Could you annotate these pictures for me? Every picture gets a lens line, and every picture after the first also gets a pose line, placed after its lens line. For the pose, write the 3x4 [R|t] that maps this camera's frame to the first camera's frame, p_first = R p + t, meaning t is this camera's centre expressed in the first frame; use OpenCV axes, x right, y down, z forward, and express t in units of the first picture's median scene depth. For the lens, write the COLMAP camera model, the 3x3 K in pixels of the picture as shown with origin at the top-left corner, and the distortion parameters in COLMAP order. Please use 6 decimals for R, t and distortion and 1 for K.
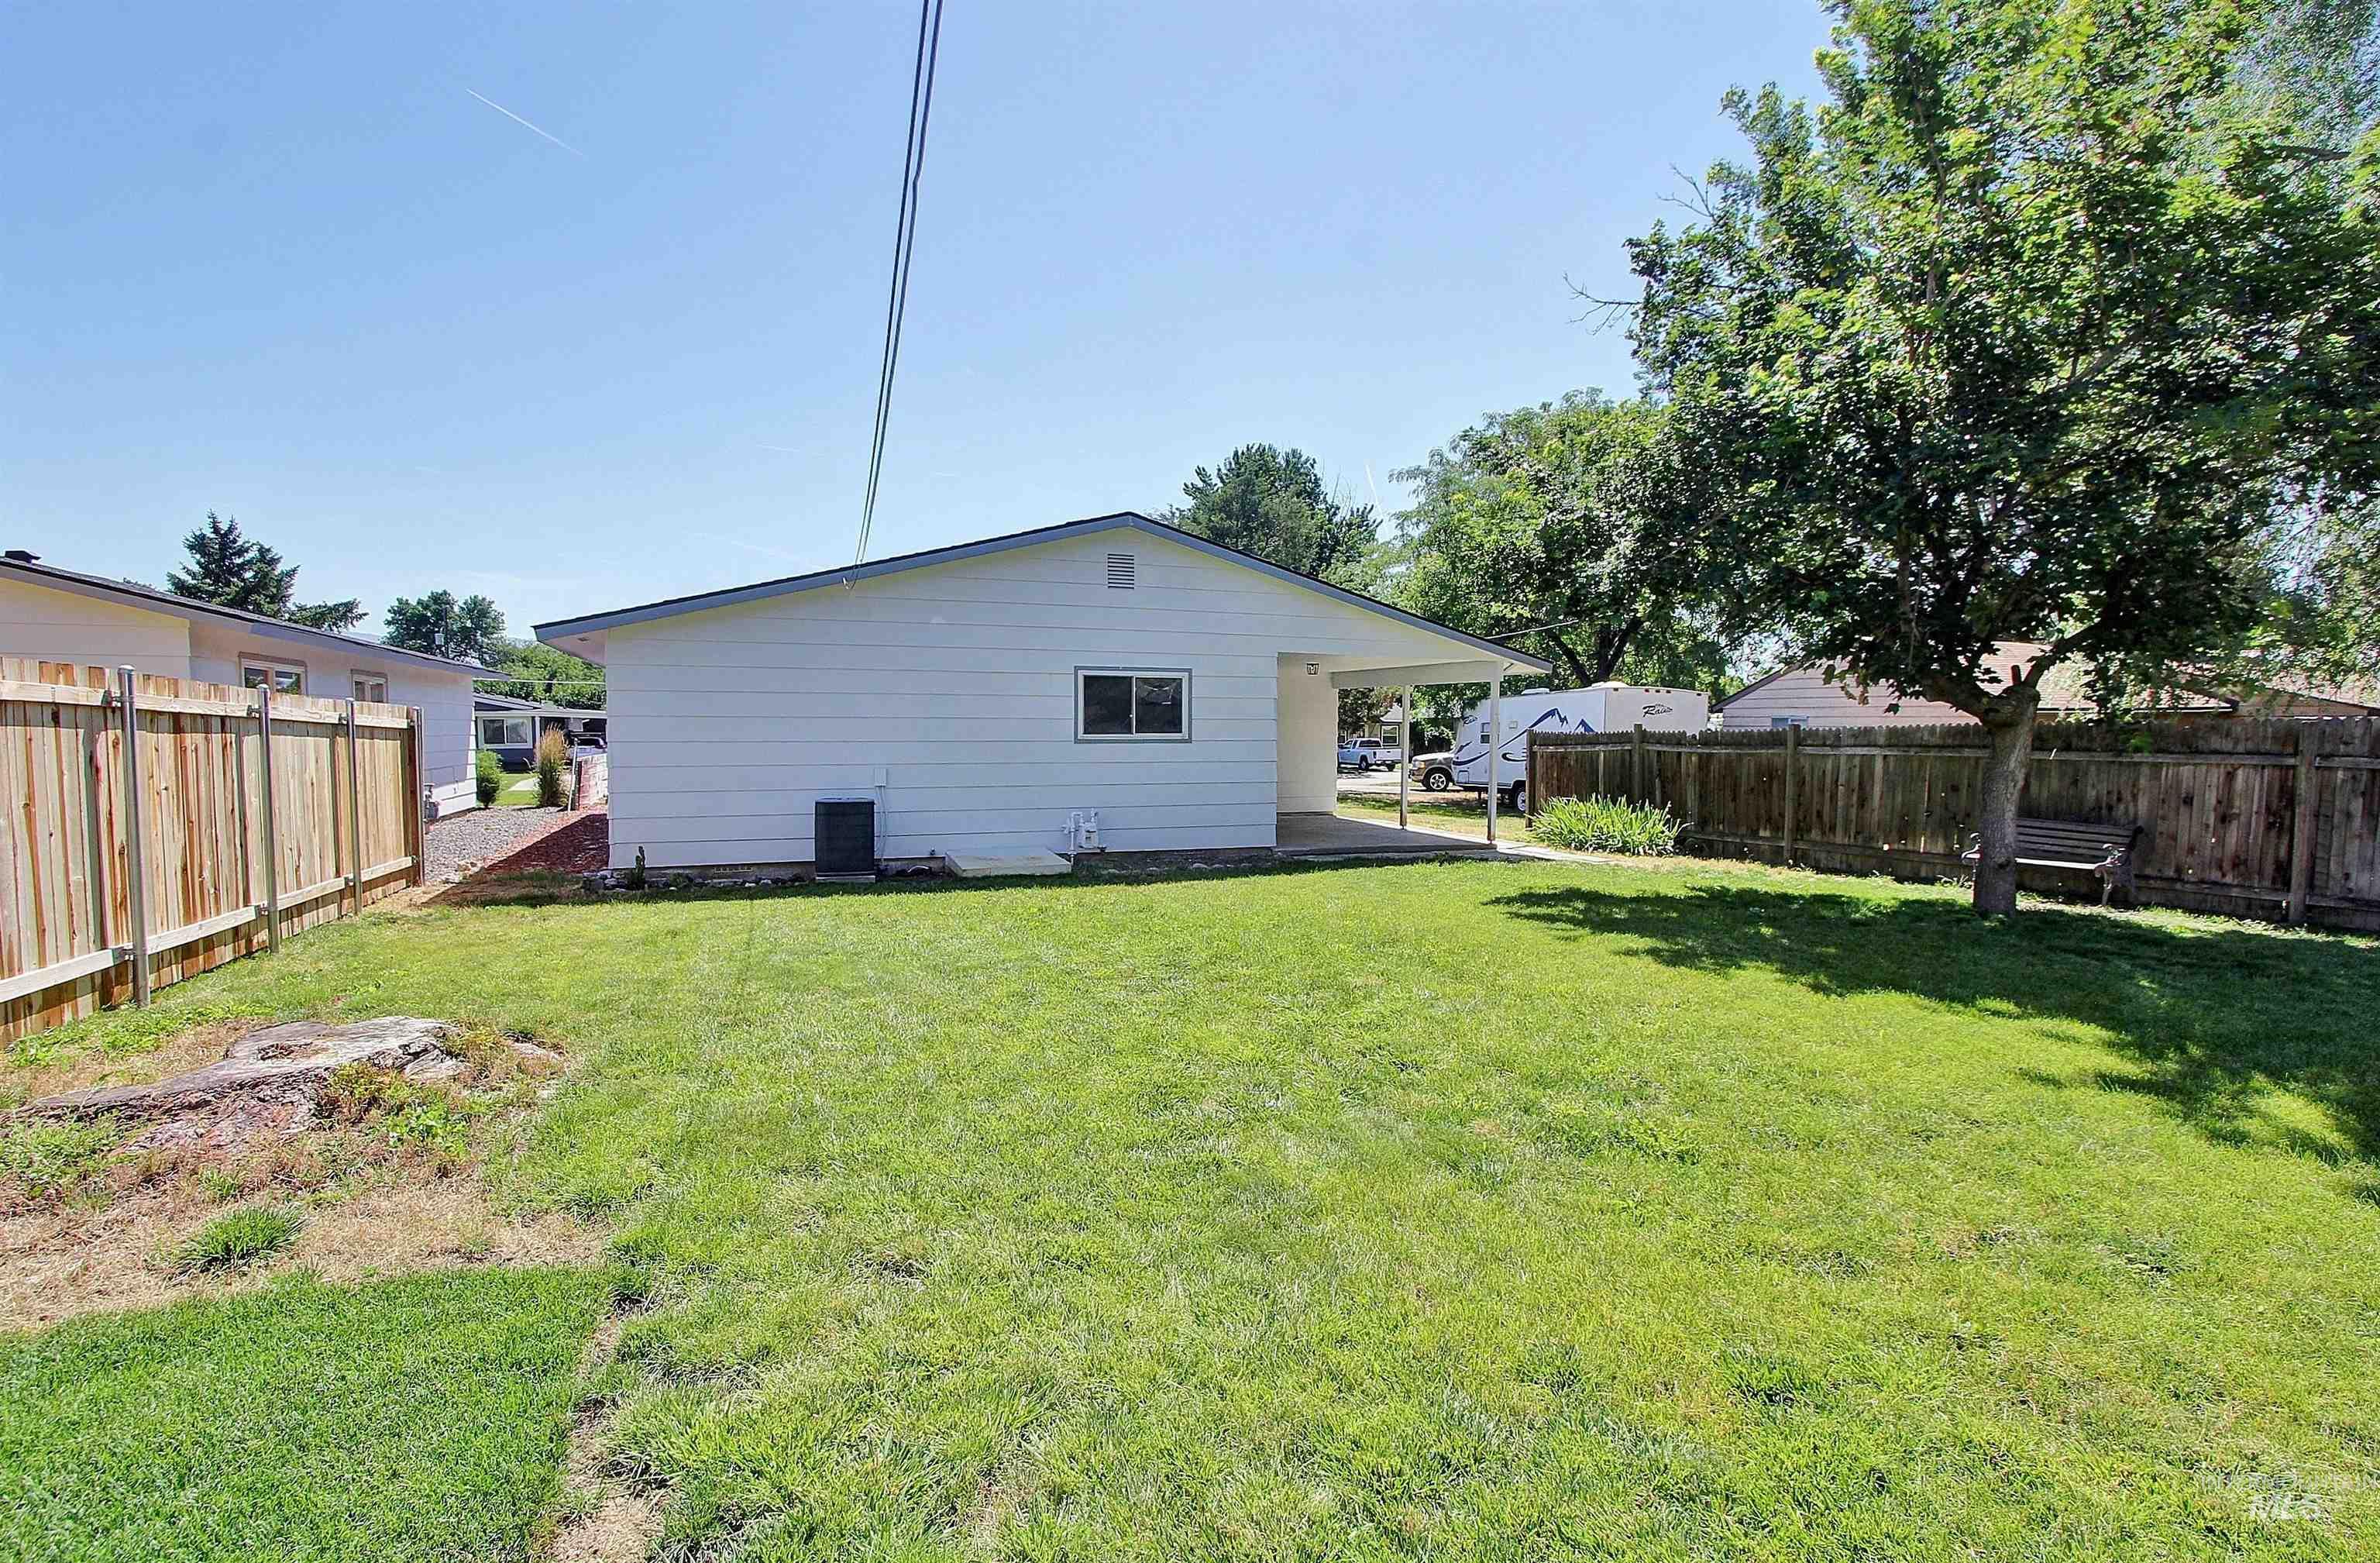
lens RADIAL K [[1102.2, 0, 1186.7], [0, 1102.2, 785.6], [0, 0, 1]] dist [-0.013826, 0.000634]
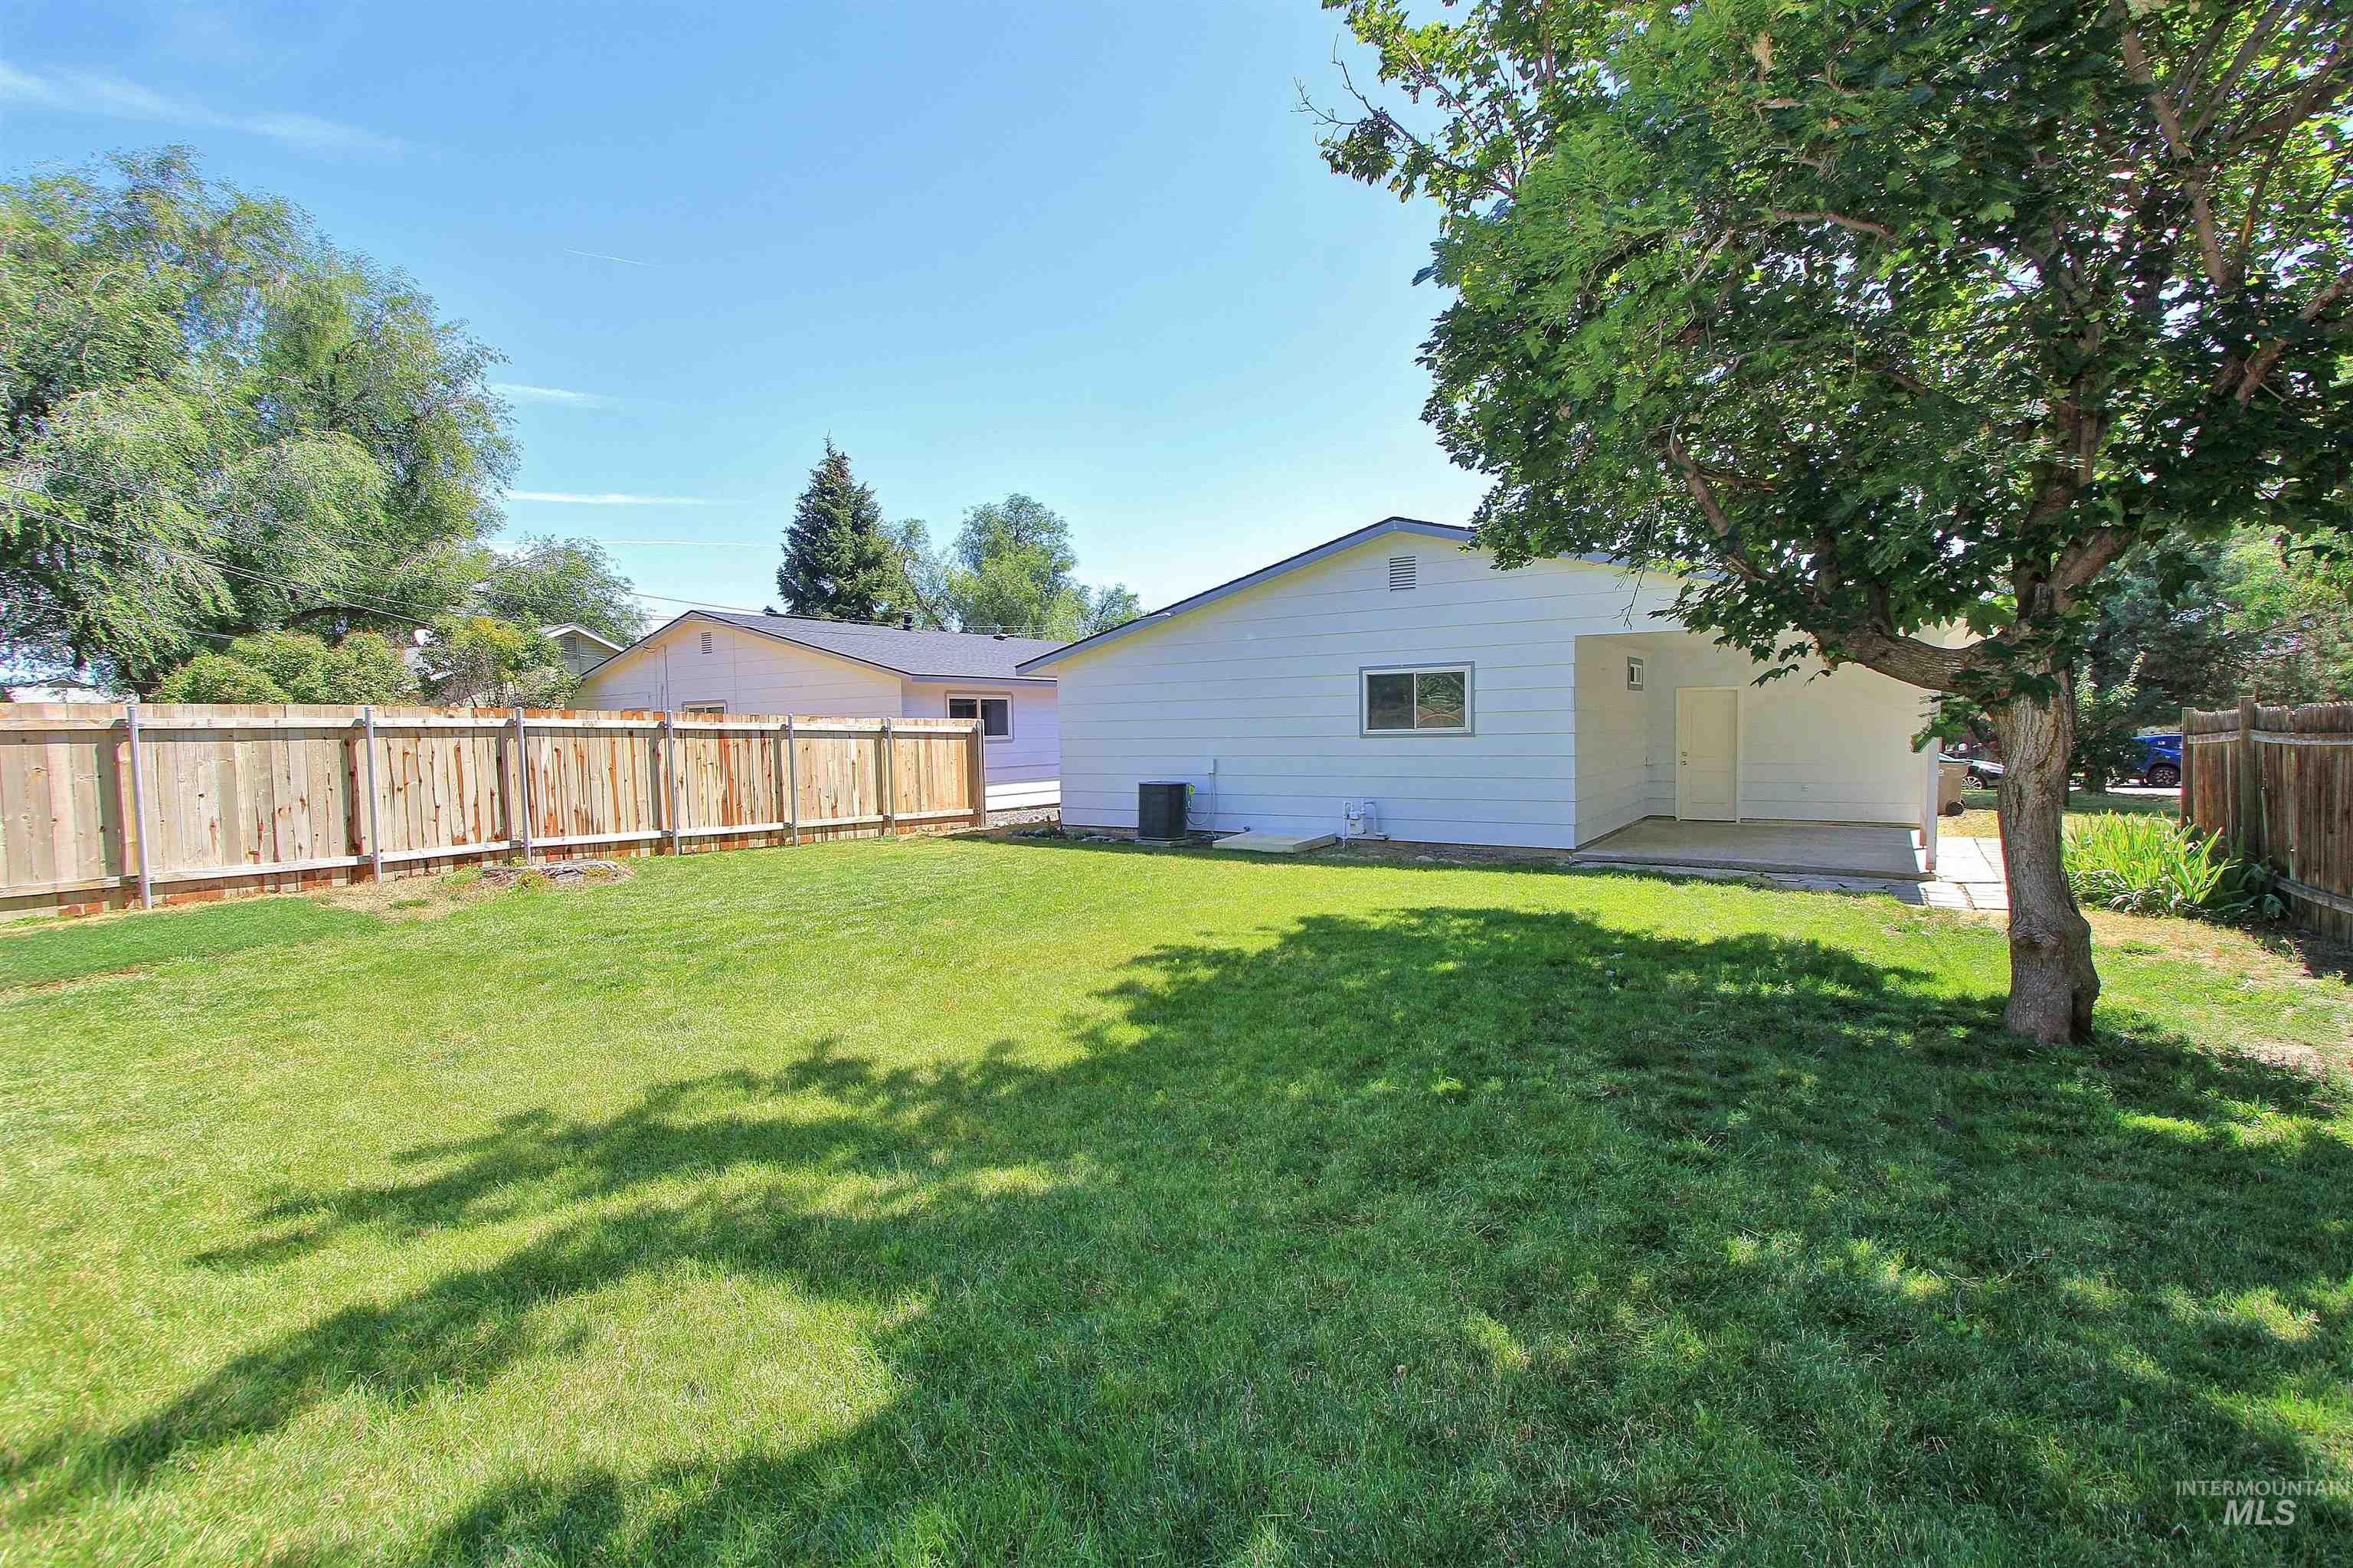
lens RADIAL K [[1089.6, 0, 1179.6], [0, 1089.6, 783.4], [0, 0, 1]] dist [-0.013826, 0.000634]
pose [[0.586234, 0.023392, -0.809804, 0.674379], [-0.021037, 0.999686, 0.013648, -0.003871], [0.809869, 0.009035, 0.586542, 0.221739]]
